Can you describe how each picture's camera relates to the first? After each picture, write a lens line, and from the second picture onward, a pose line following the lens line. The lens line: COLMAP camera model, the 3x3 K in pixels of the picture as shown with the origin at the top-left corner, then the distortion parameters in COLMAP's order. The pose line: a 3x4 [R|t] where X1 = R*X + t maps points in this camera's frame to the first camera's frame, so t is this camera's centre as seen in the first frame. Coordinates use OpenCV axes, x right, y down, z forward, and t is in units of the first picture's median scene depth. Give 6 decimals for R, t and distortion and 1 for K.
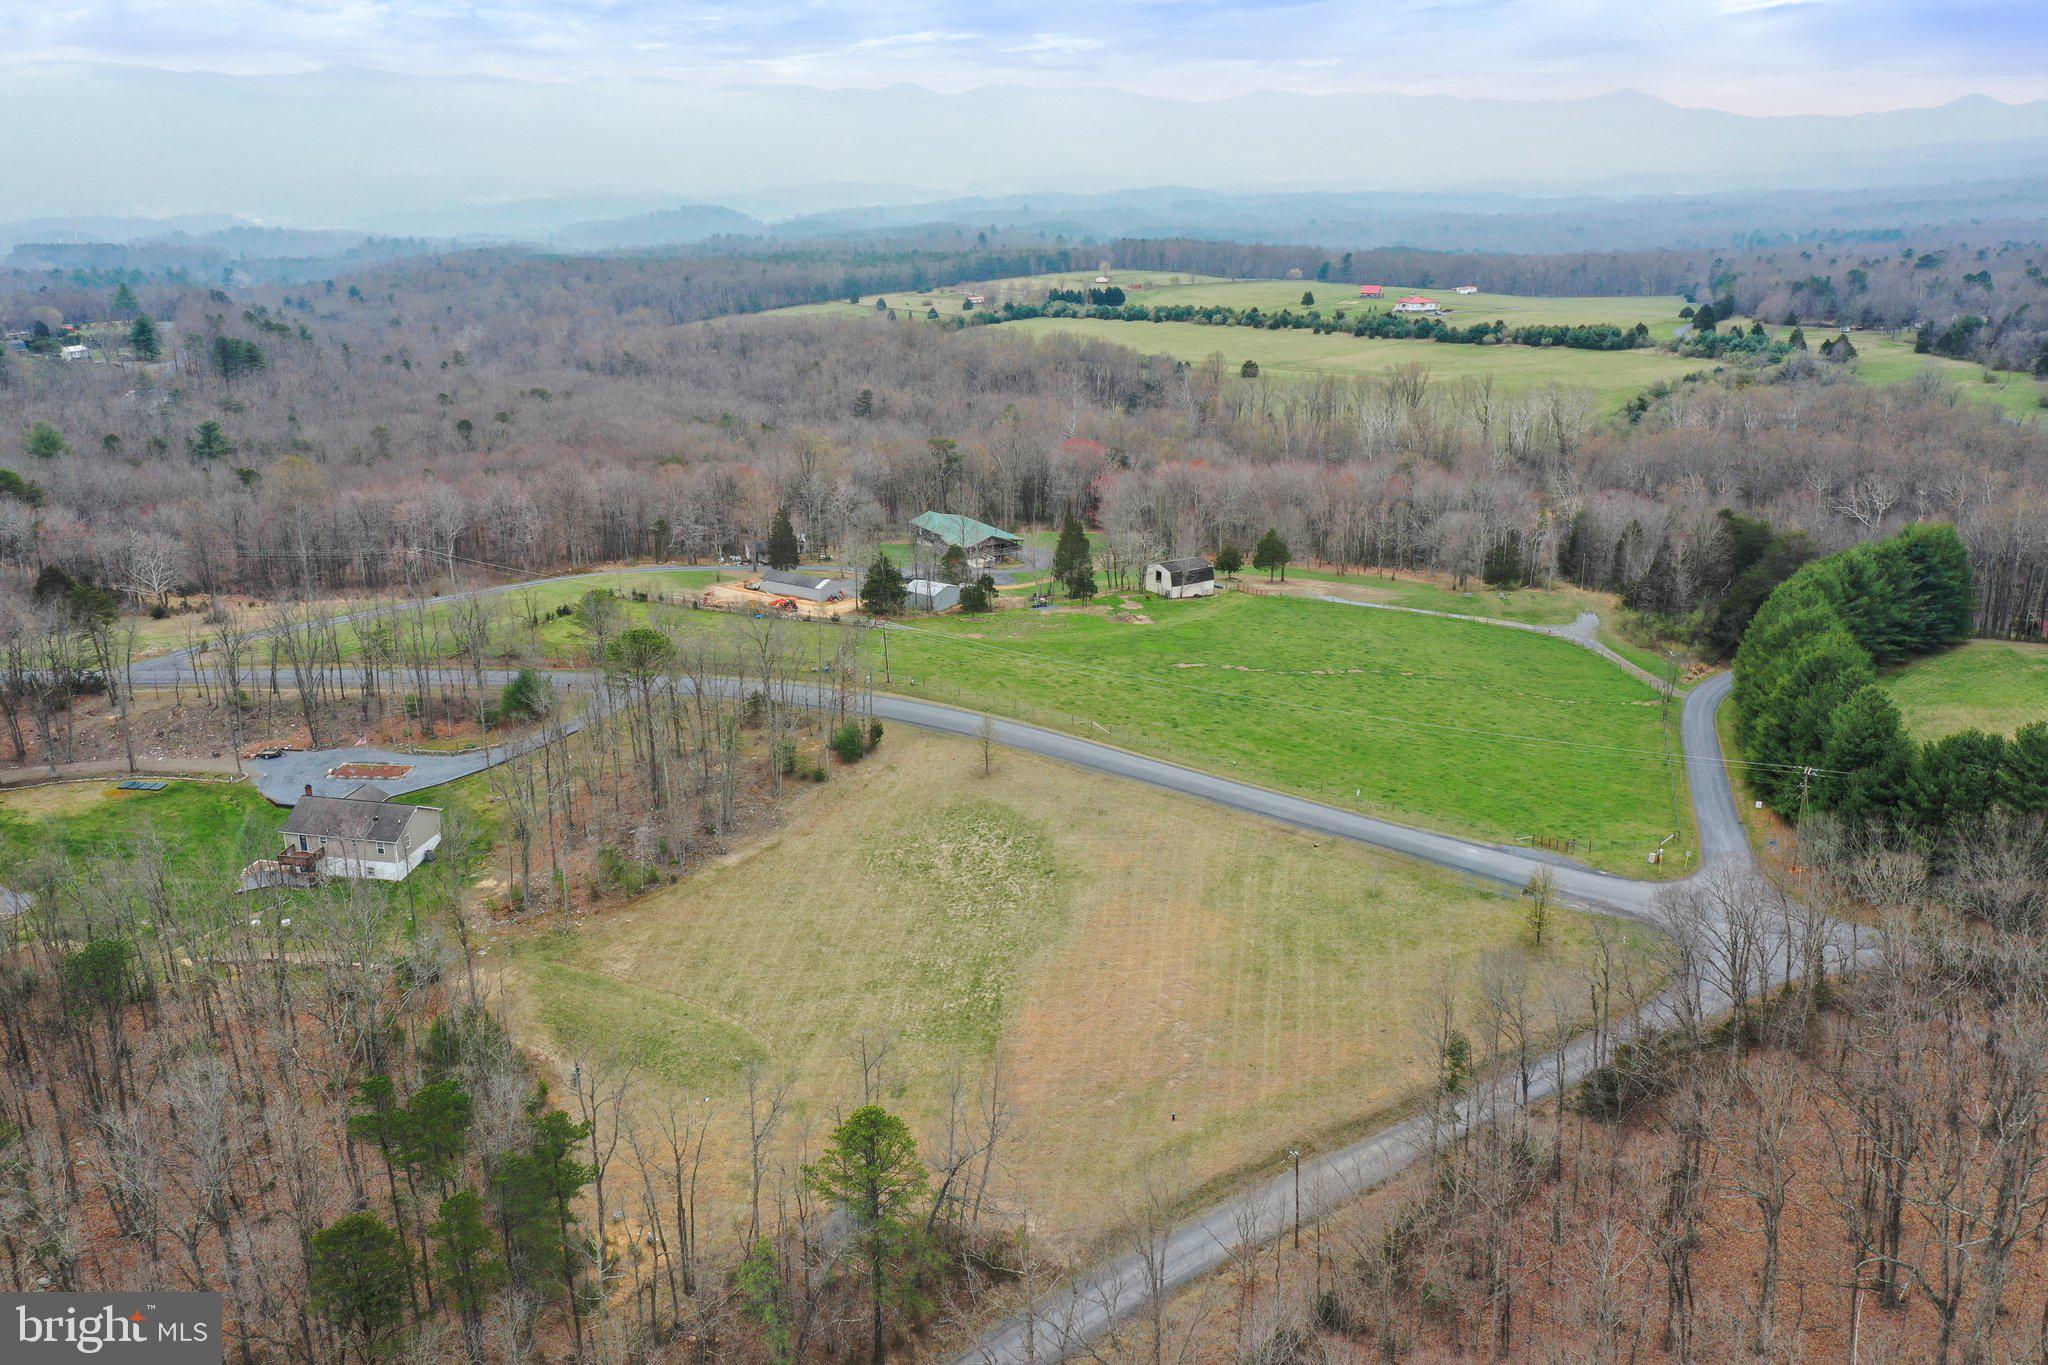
lens RADIAL K [[1616.0, 0, 1003.4], [0, 1616.0, 667.8], [0, 0, 1]] dist [-0.002327, -0.004493]
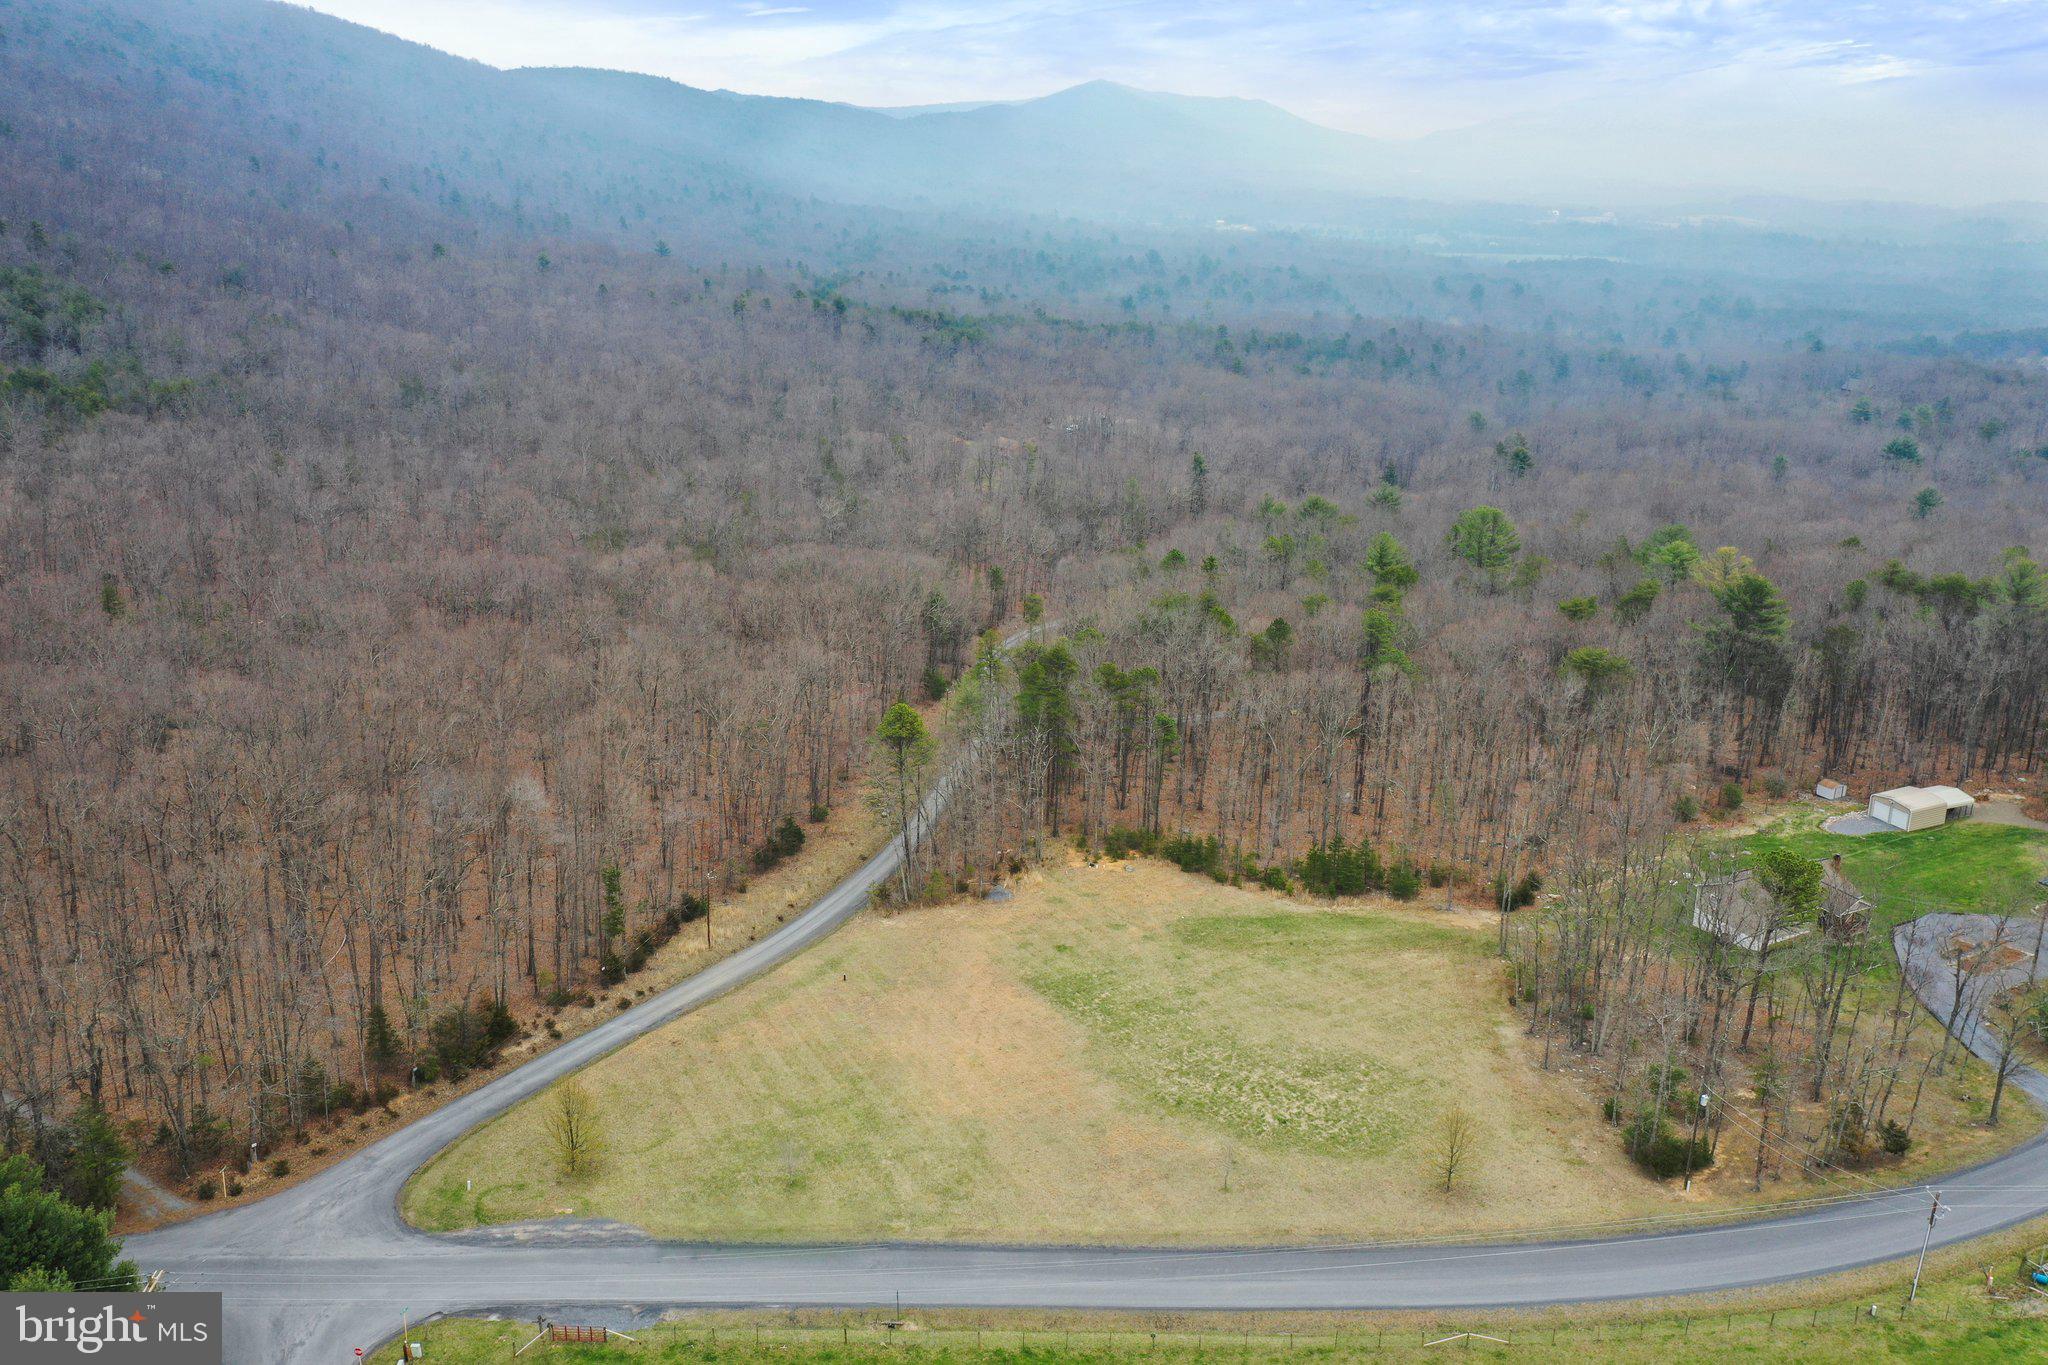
lens RADIAL K [[1616.0, 0, 1012.9], [0, 1616.0, 684.1], [0, 0, 1]] dist [-0.002327, -0.004493]
pose [[-0.808725, 0.191218, -0.556237, 0.135478], [-0.185256, 0.814742, 0.549432, -0.126641], [0.558251, 0.547386, -0.623478, 0.362545]]
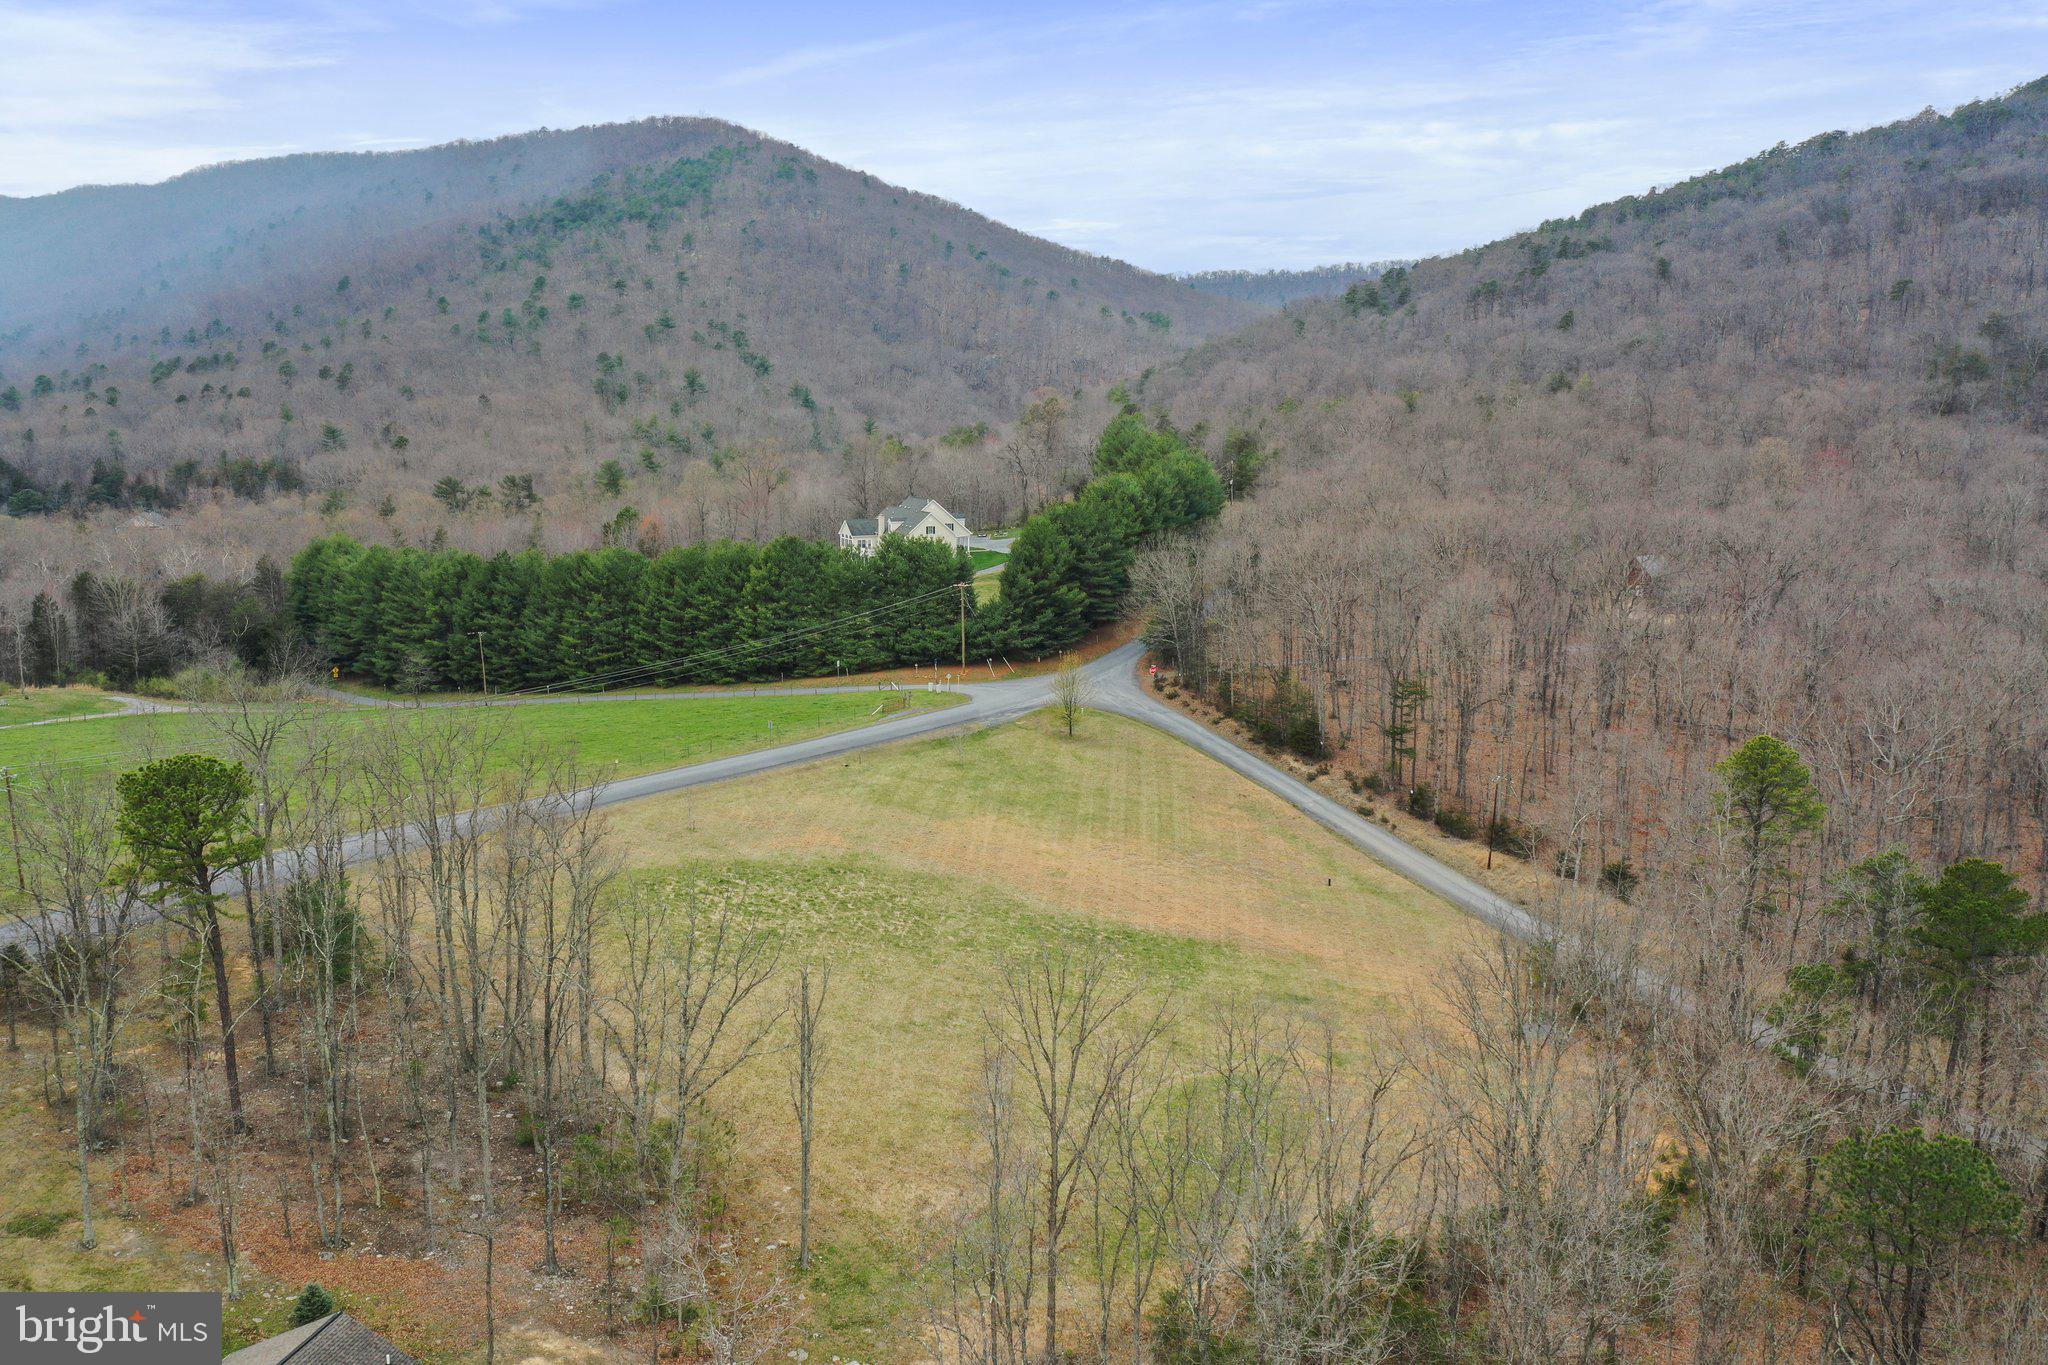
lens RADIAL K [[1616.0, 0, 1023.0], [0, 1616.0, 669.4], [0, 0, 1]] dist [-0.002327, -0.004493]
pose [[0.017954, -0.162205, 0.986594, -0.183258], [0.307329, 0.939877, 0.148931, -0.011362], [-0.951434, 0.300535, 0.066724, 0.227604]]
